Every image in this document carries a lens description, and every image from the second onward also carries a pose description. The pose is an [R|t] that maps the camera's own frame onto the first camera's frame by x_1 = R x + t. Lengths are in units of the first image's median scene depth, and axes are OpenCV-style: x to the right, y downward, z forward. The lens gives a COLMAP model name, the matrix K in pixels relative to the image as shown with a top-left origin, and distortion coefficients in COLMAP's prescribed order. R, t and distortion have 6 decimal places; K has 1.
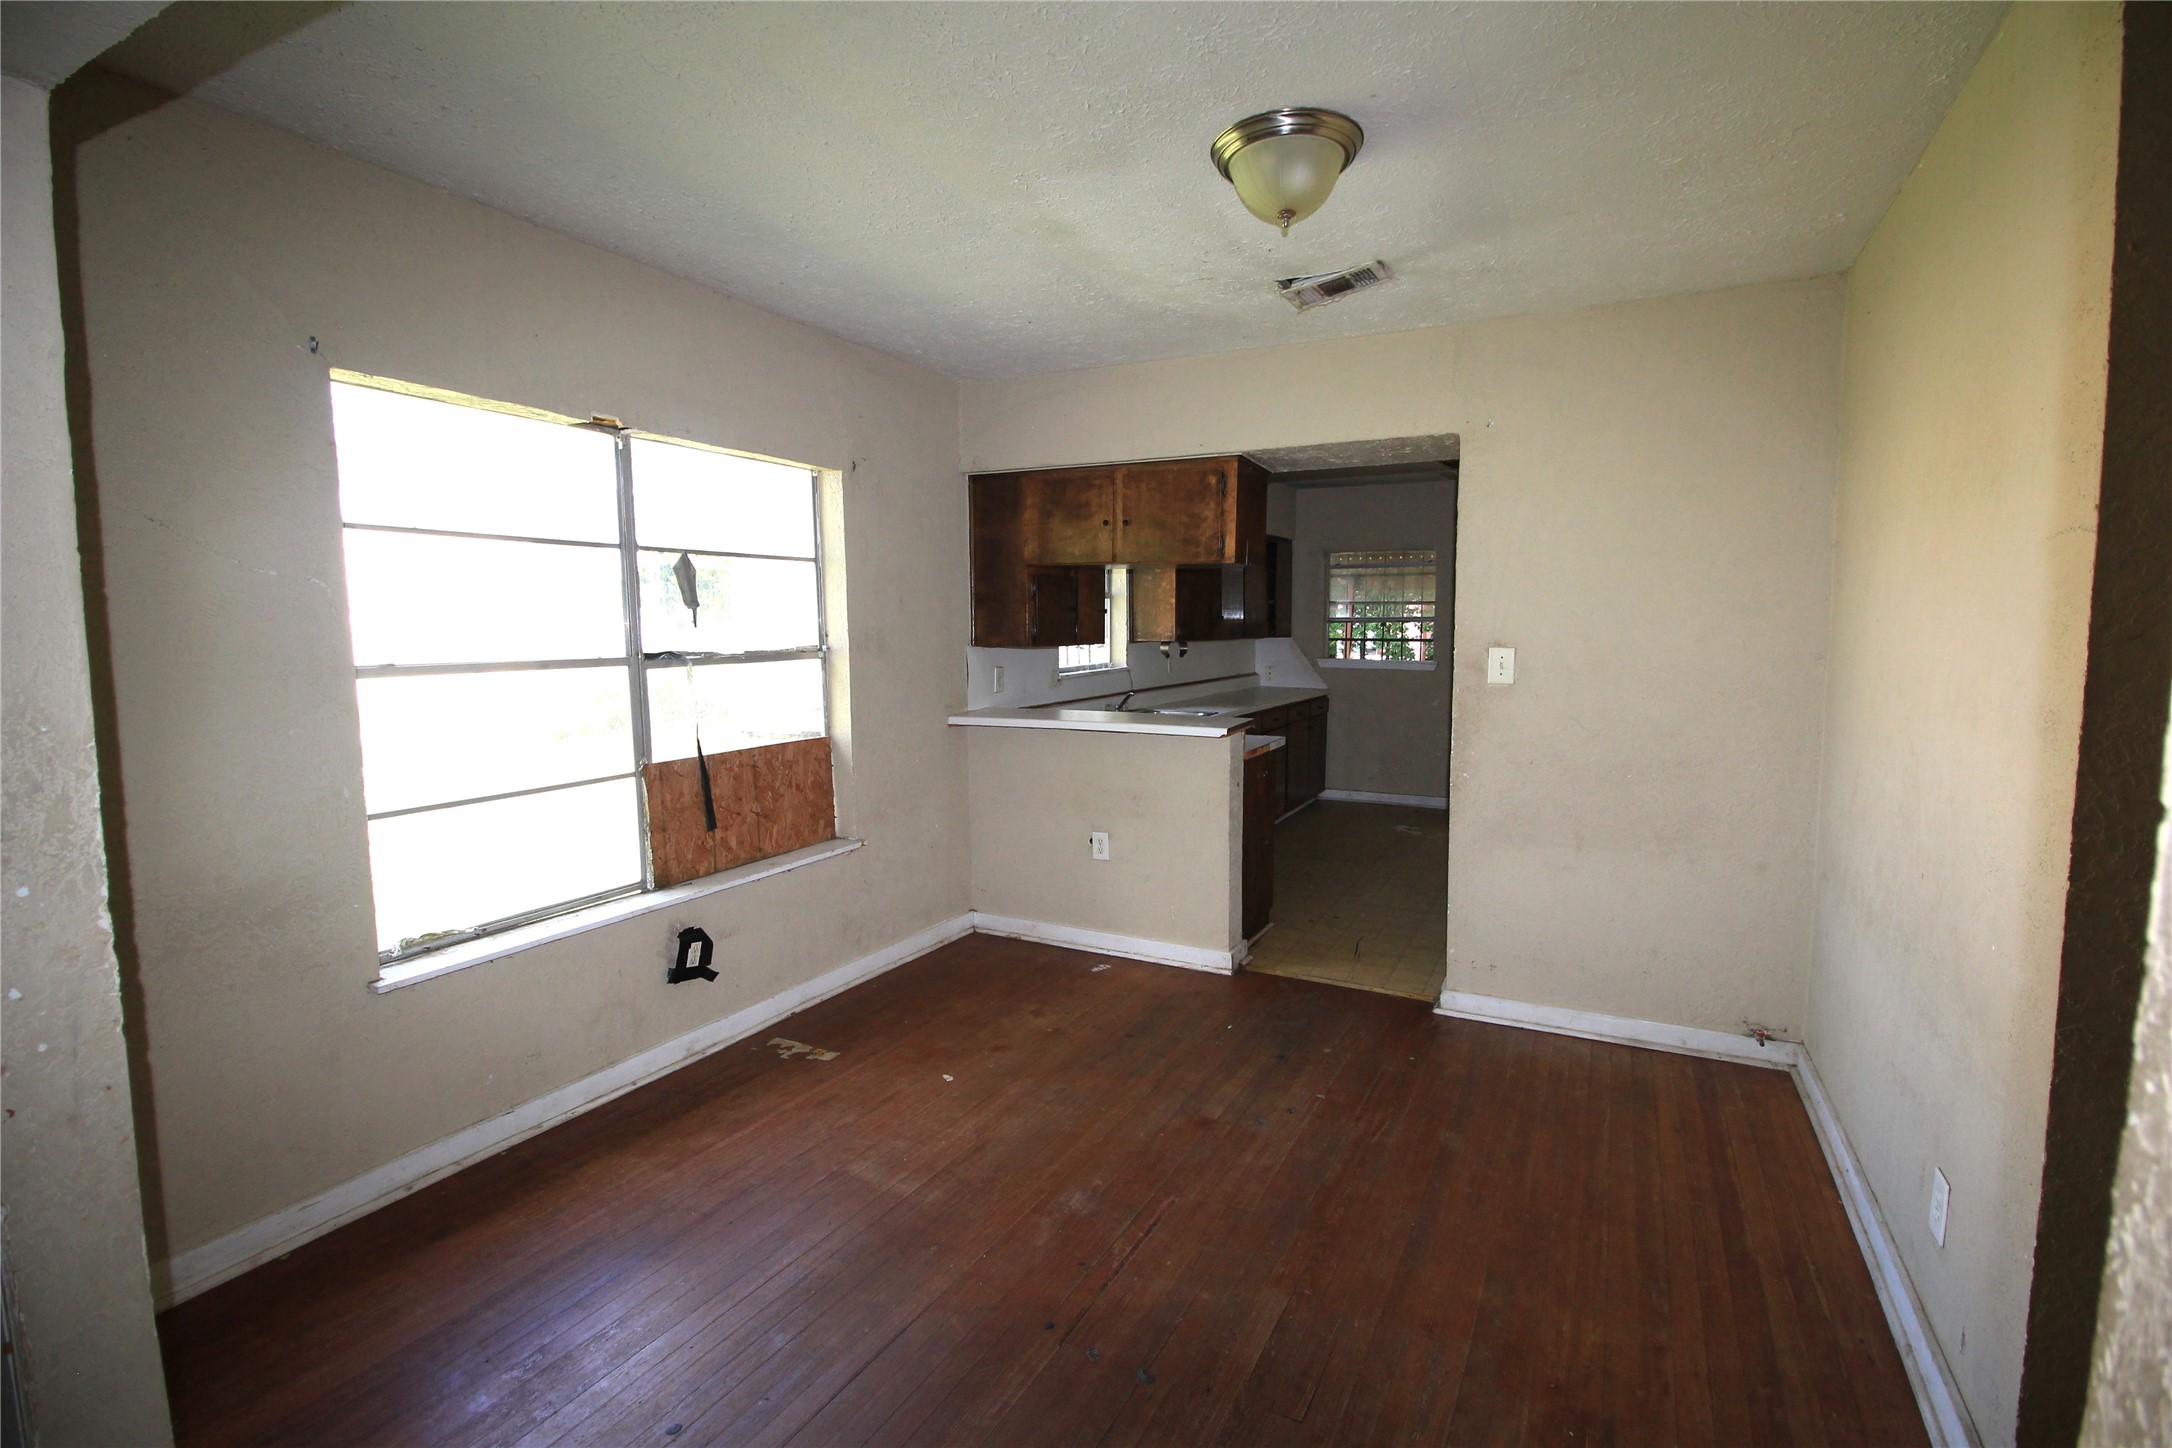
lens RADIAL K [[1023.8, 0, 1083.4], [0, 1023.8, 725.3], [0, 0, 1]] dist [-0.000095, -0.000023]
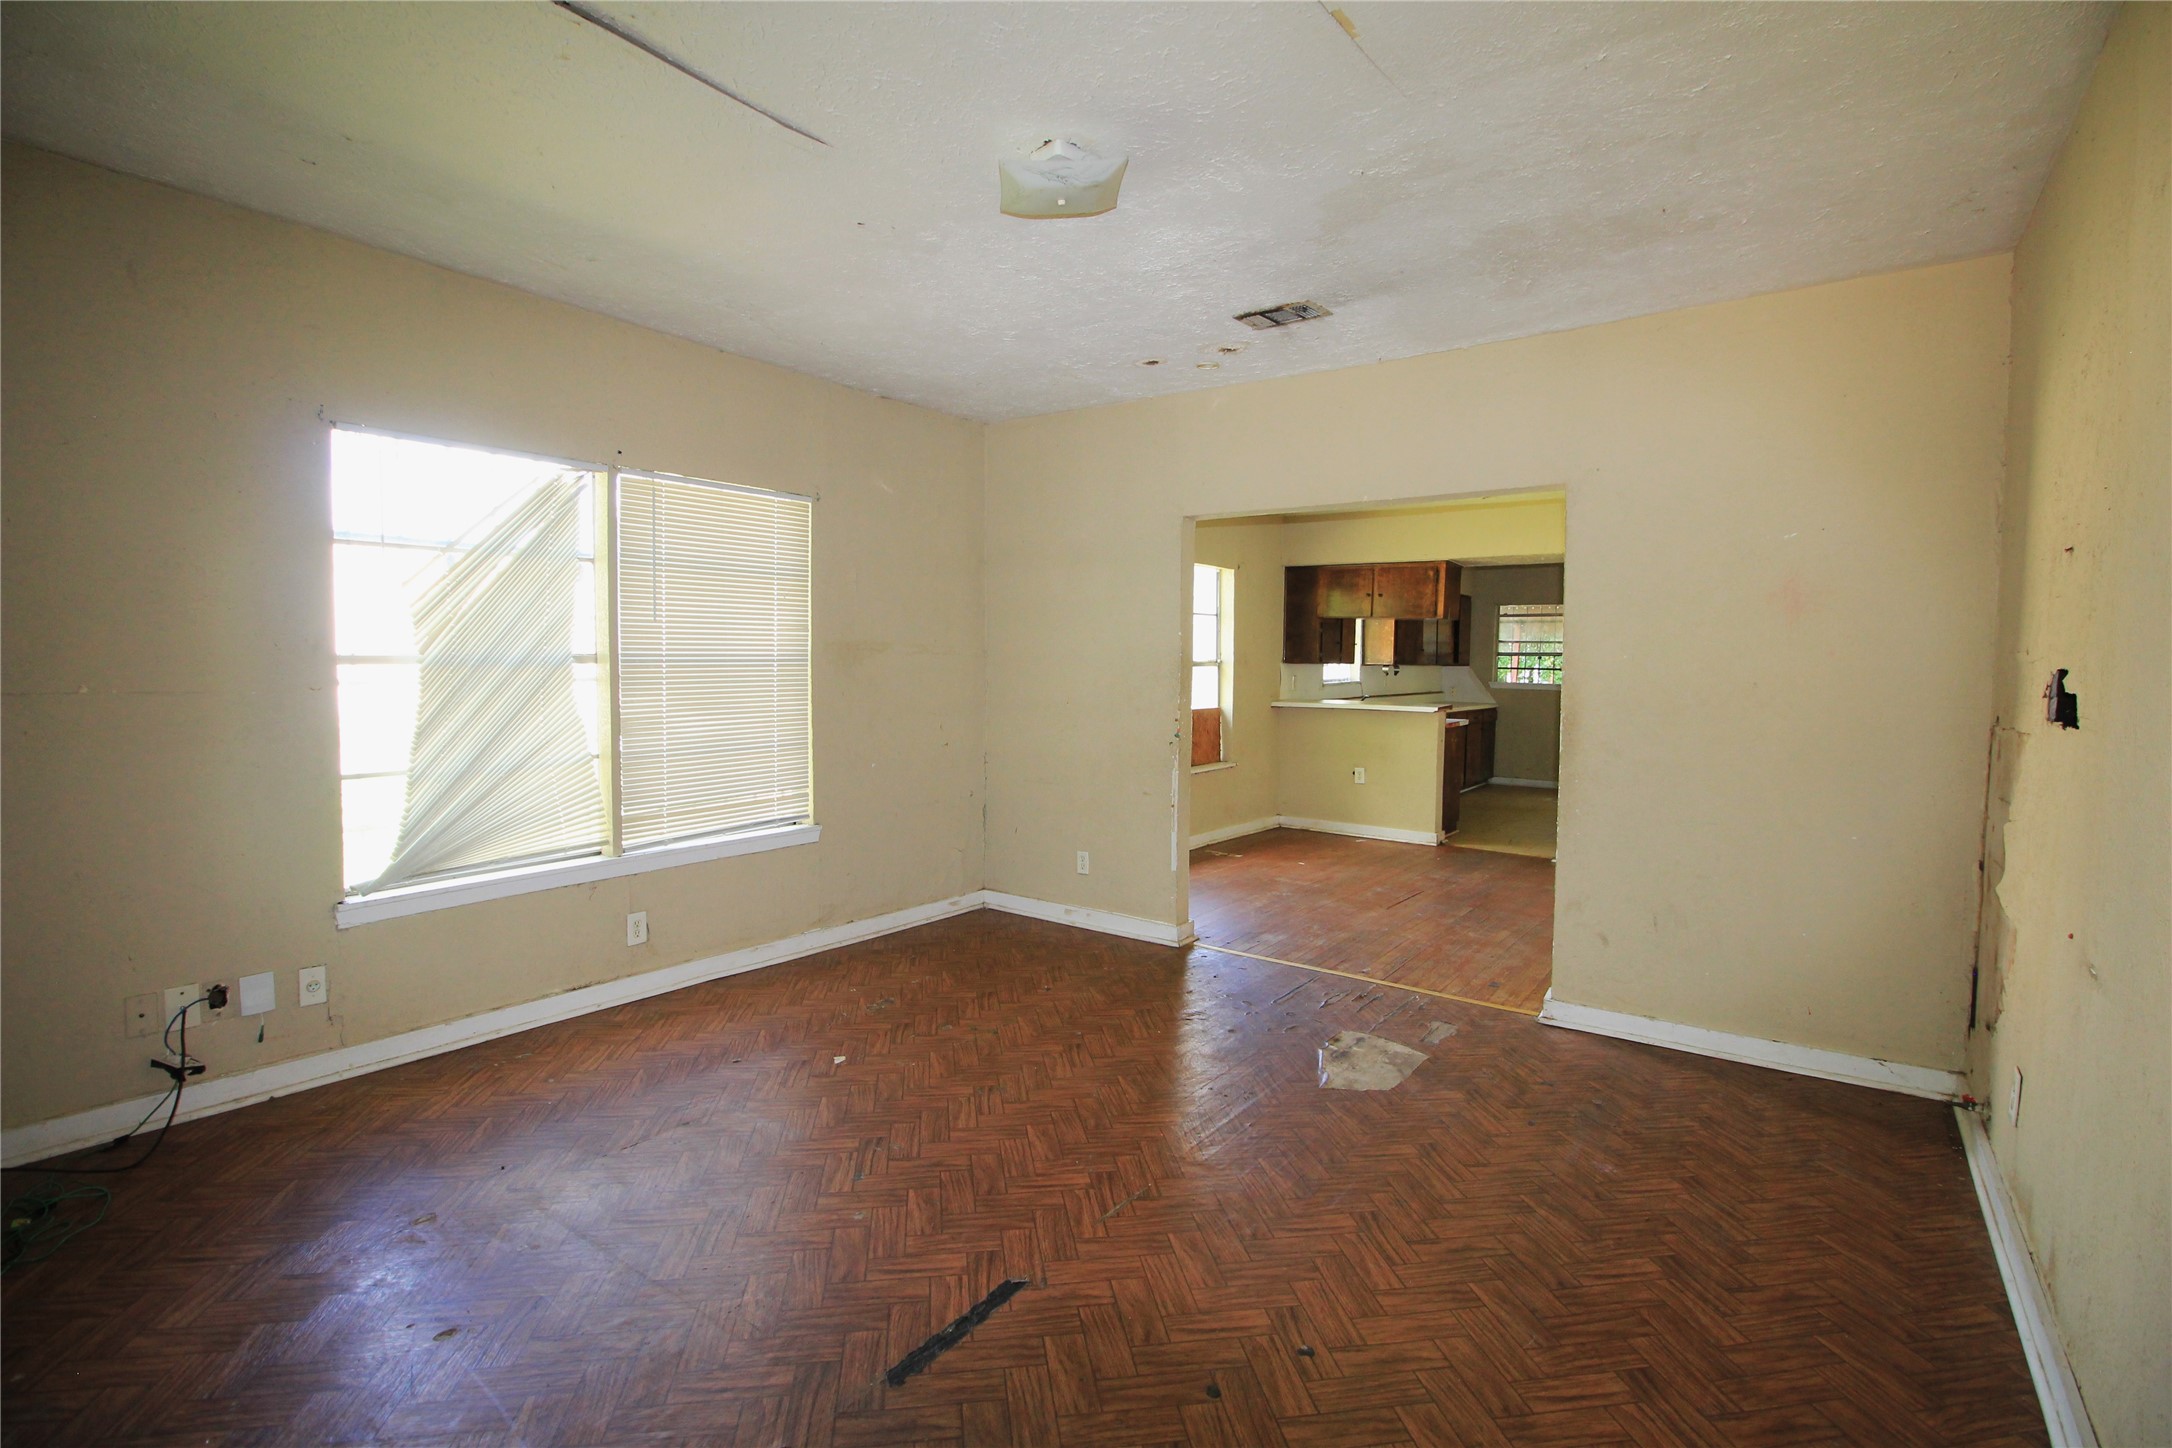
lens RADIAL K [[1023.8, 0, 1087.5], [0, 1023.8, 721.3], [0, 0, 1]] dist [-0.000095, -0.000023]
pose [[0.988601, 0.024649, -0.148530, -0.180246], [-0.030293, 0.998898, -0.035857, 0.097143], [0.147482, 0.039948, 0.988258, -0.790534]]
